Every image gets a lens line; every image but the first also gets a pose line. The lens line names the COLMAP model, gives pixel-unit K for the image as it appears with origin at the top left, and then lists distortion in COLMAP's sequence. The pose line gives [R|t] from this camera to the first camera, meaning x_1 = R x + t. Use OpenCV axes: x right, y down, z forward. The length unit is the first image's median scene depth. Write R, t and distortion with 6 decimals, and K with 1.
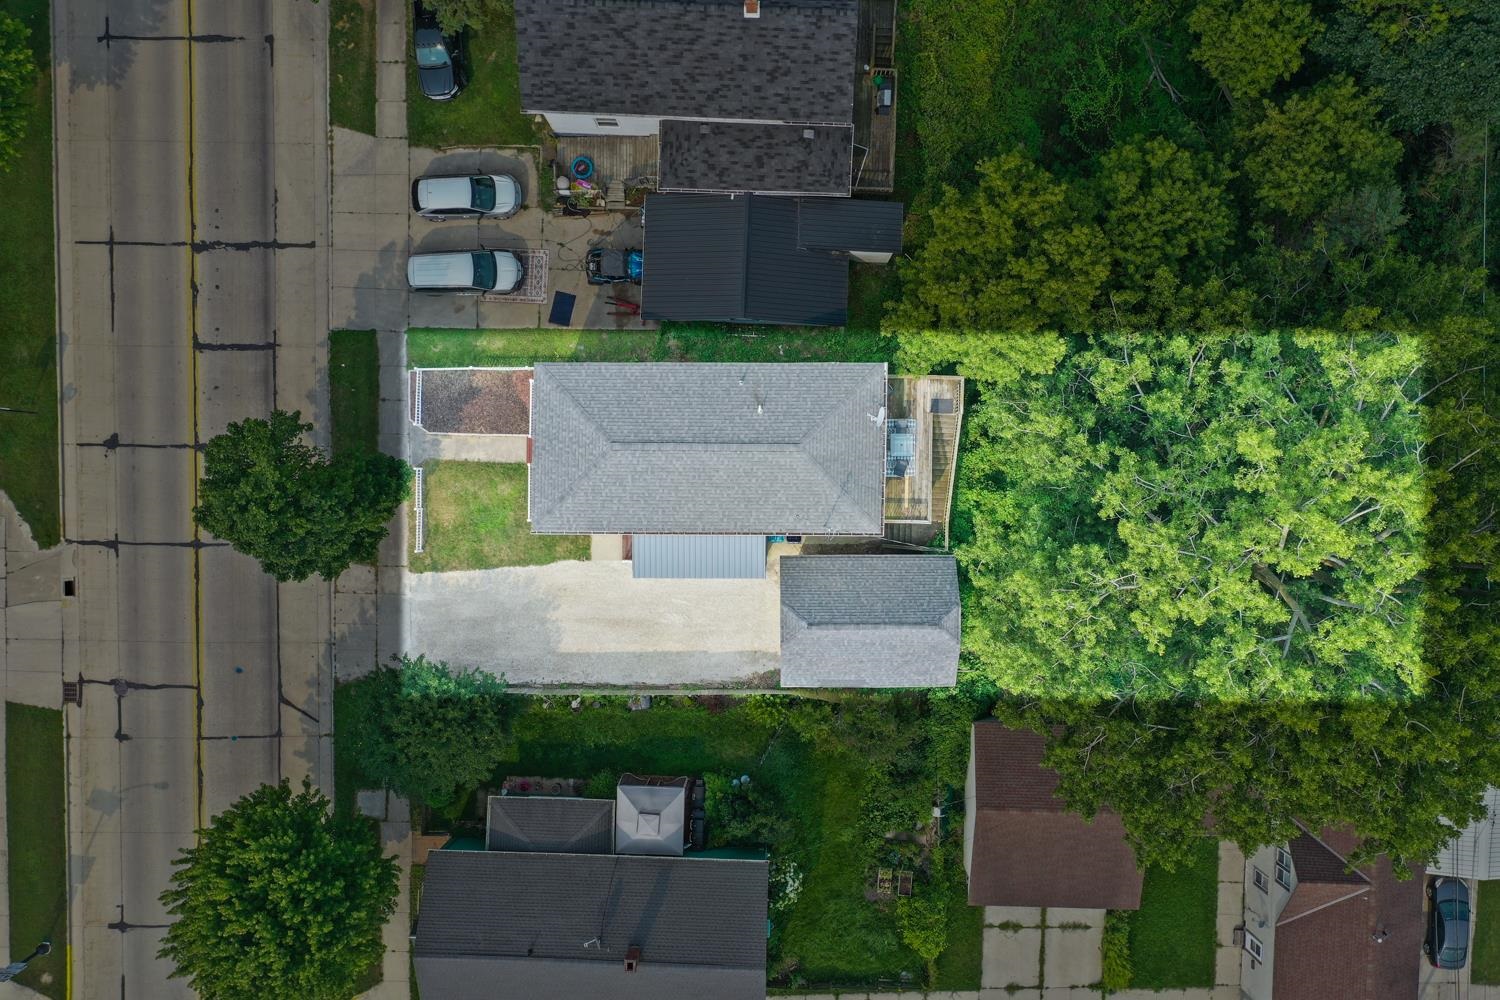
lens RADIAL K [[1202.7, 0, 756.4], [0, 1202.7, 501.7], [0, 0, 1]] dist [0.005311, 0.008362]
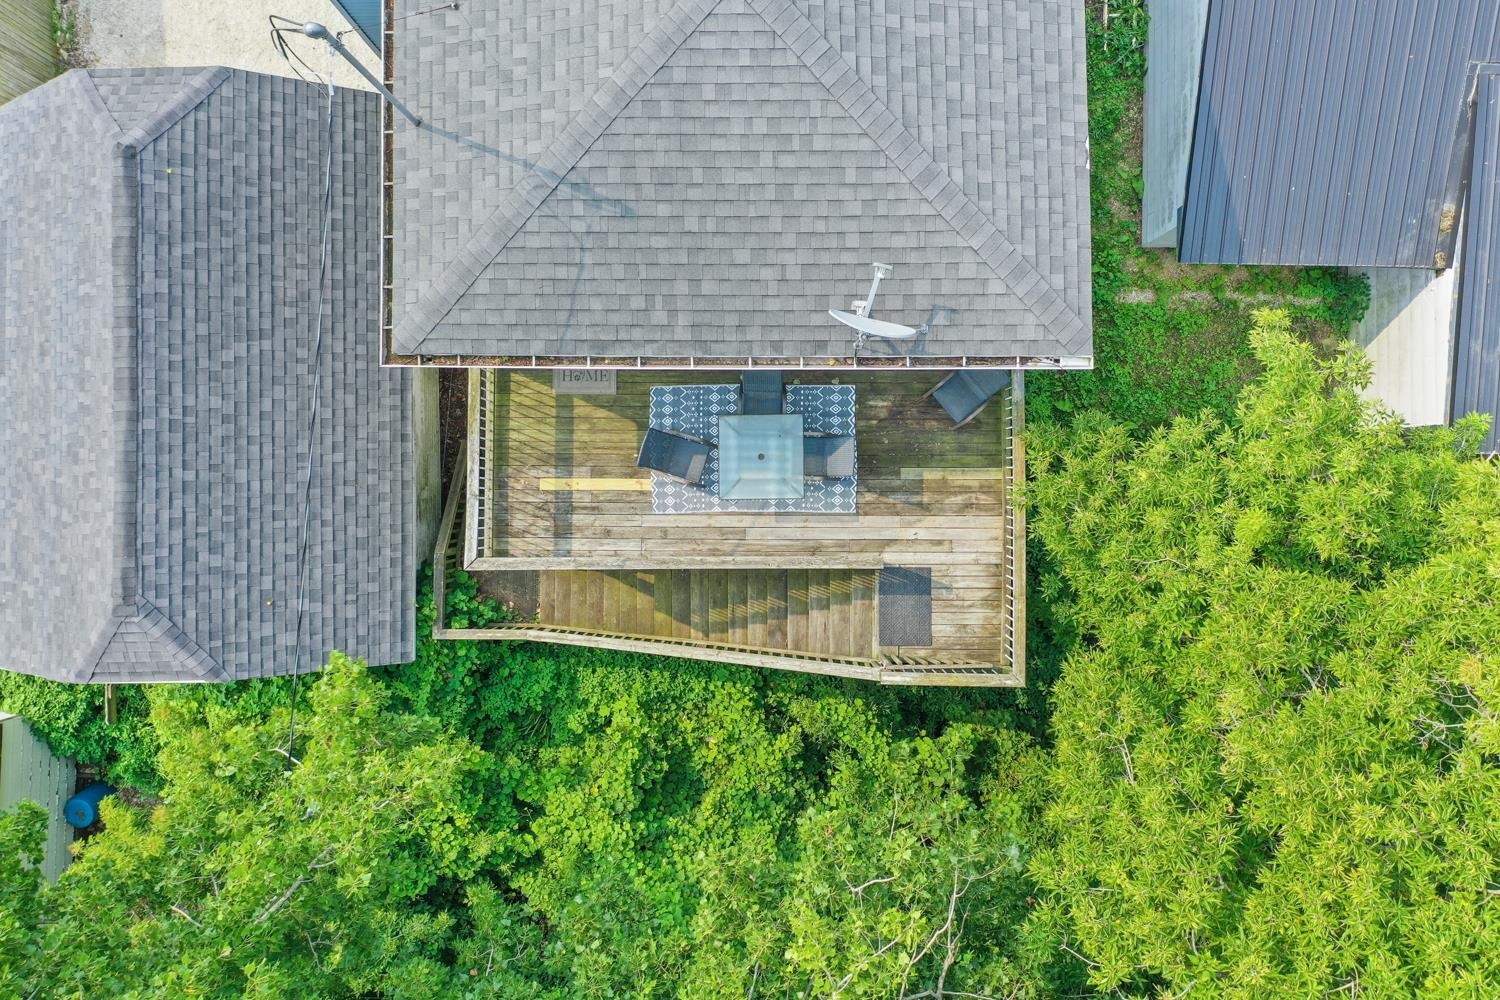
lens RADIAL K [[1202.7, 0, 752.2], [0, 1202.7, 494.4], [0, 0, 1]] dist [0.005311, 0.008362]
pose [[0.013478, 0.999764, 0.017064, 0.122452], [-0.999906, 0.013435, 0.002608, -0.044931], [0.002378, -0.017098, 0.999851, 0.716847]]
